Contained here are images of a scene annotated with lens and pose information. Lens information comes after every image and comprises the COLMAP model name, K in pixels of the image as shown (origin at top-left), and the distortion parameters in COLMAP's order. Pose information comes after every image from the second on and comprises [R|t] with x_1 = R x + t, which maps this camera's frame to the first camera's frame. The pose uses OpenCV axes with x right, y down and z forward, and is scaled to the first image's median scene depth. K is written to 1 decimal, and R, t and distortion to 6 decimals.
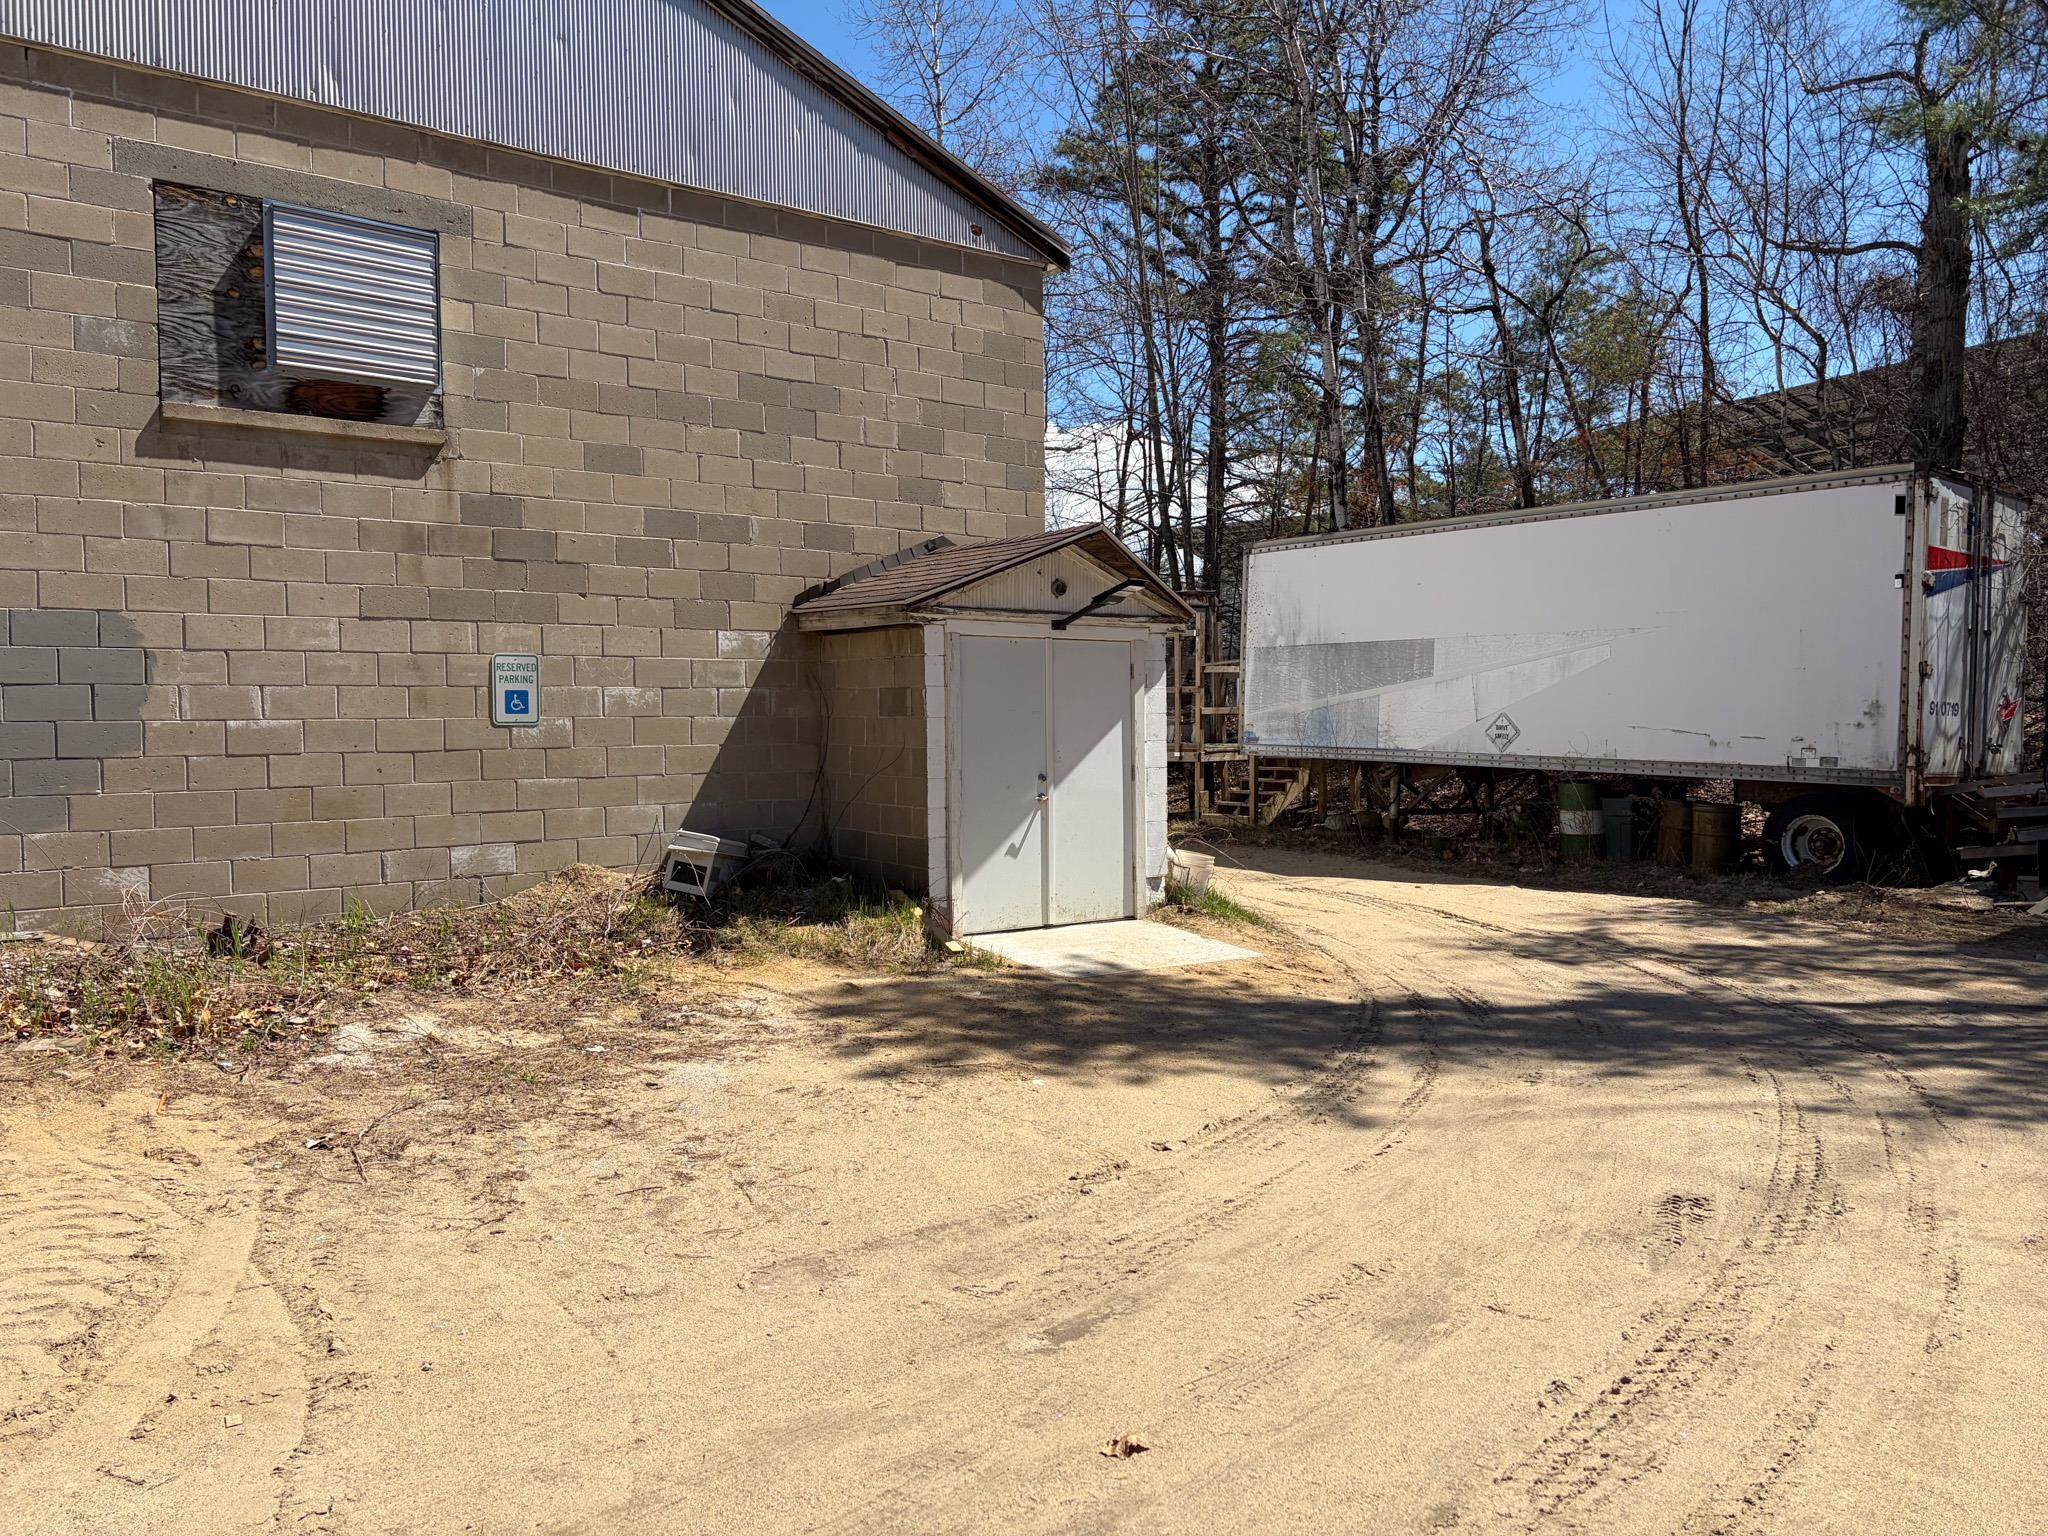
lens RADIAL K [[1592.2, 0, 1024.0], [0, 1592.2, 768.0], [0, 0, 1]] dist [0.041711, 0.001494]
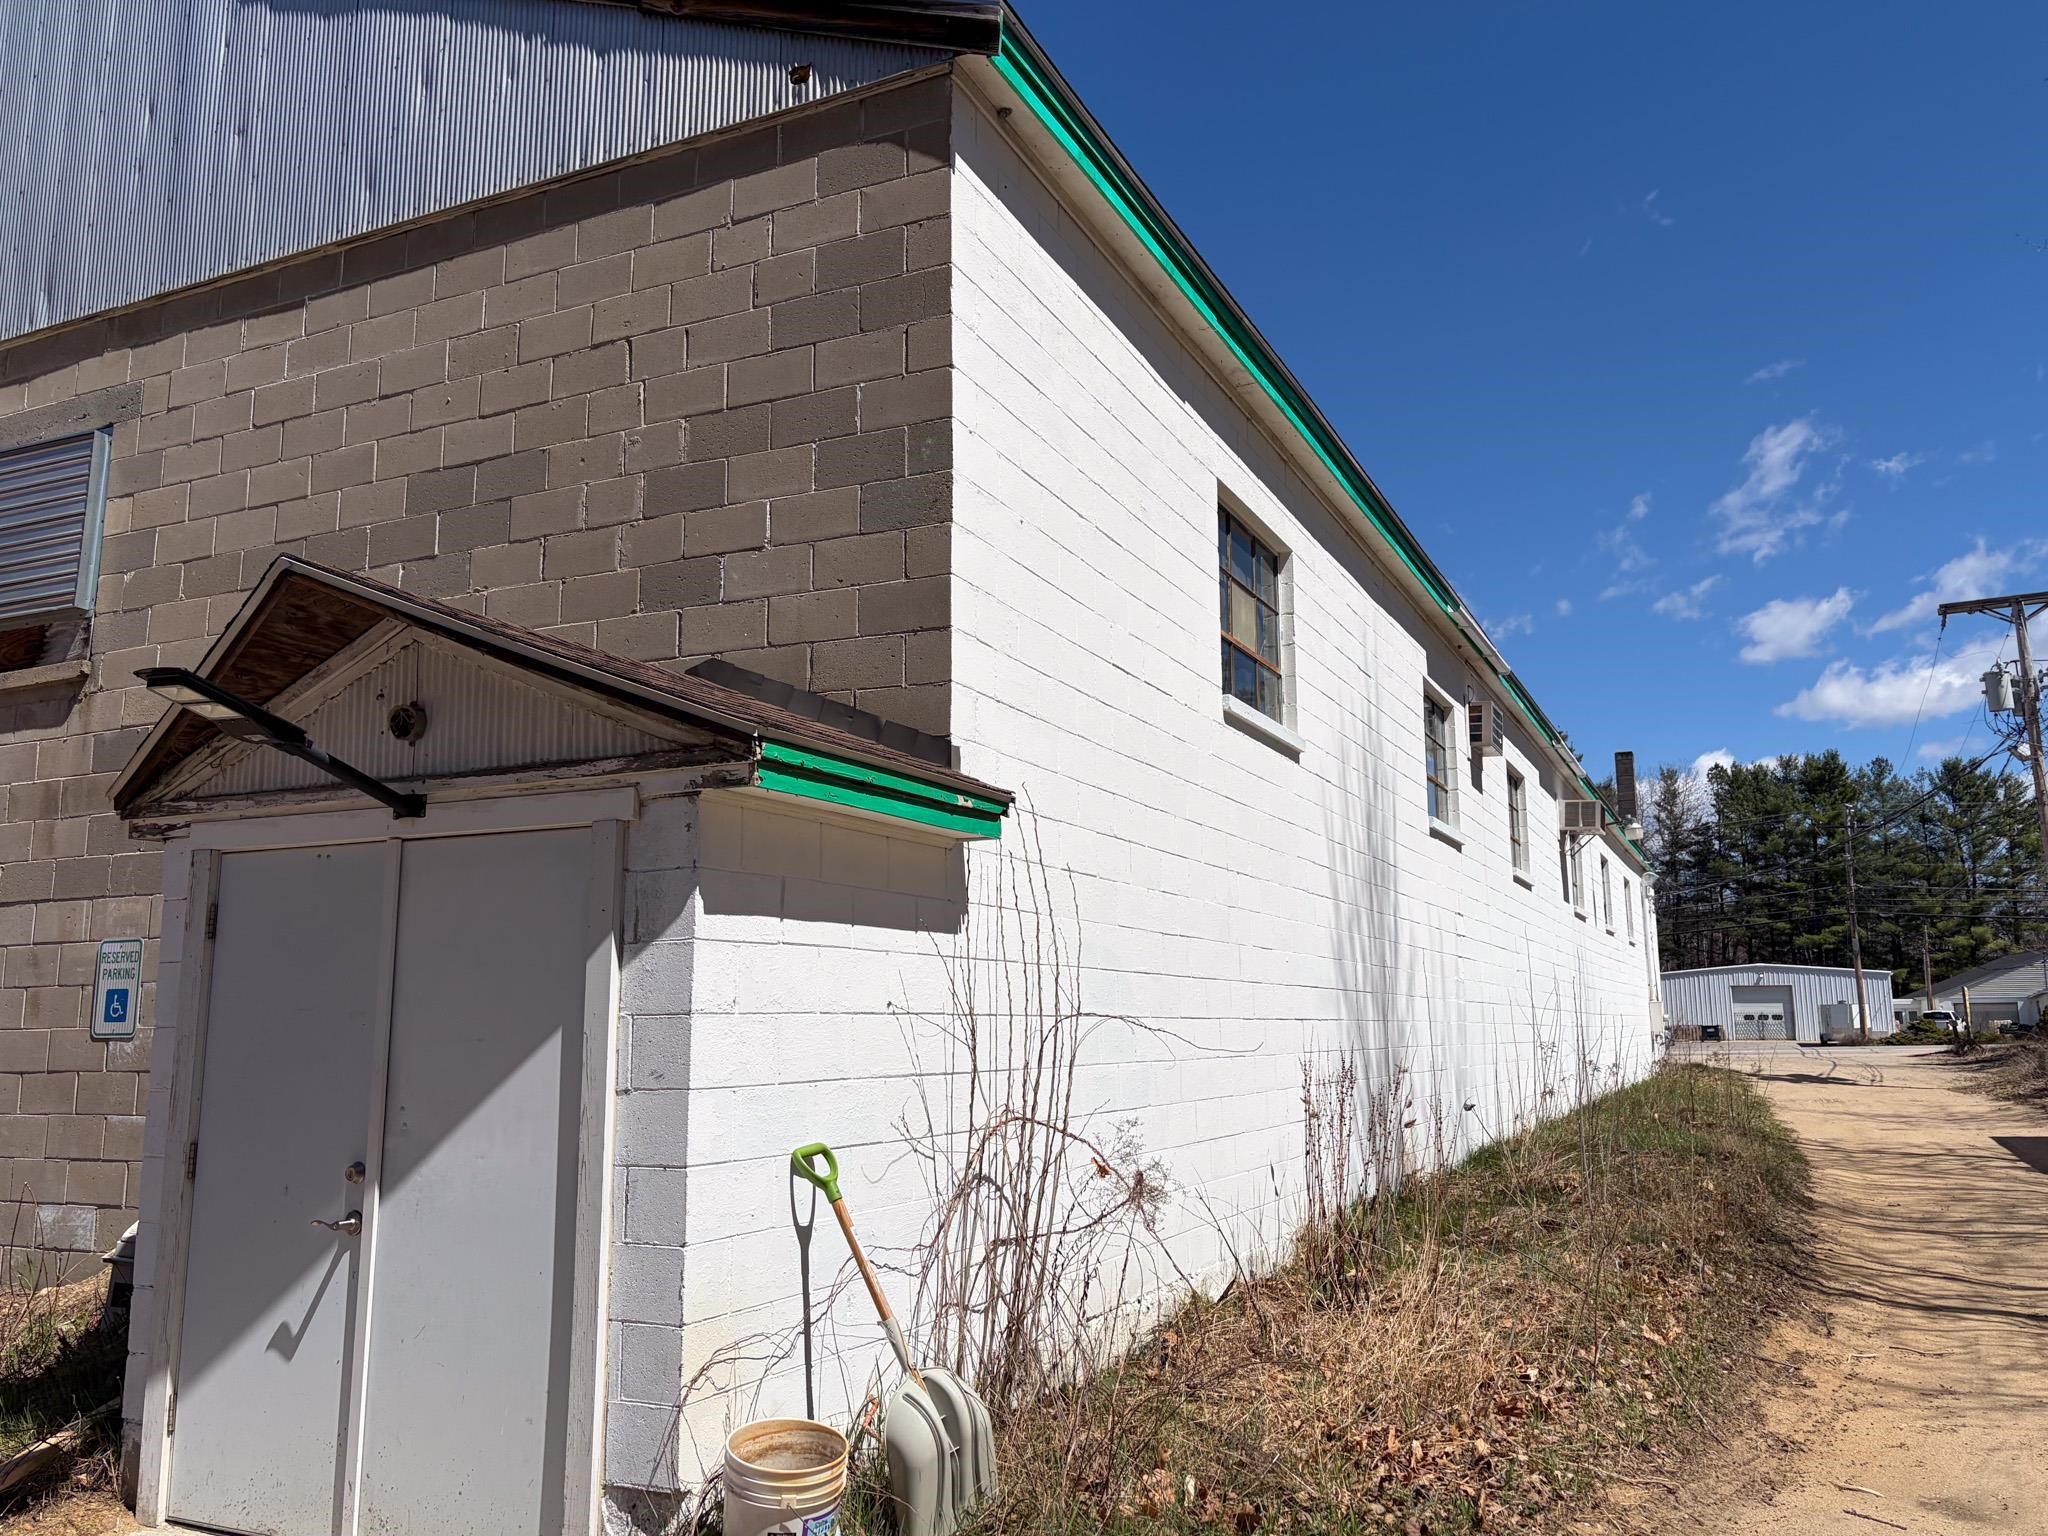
lens RADIAL K [[1592.2, 0, 1024.0], [0, 1592.2, 768.0], [0, 0, 1]] dist [0.041711, 0.001494]
pose [[0.439442, -0.140986, -0.887138, 0.520858], [-0.022333, 0.985586, -0.167694, -0.033797], [0.897993, 0.093504, 0.429959, 1.041869]]
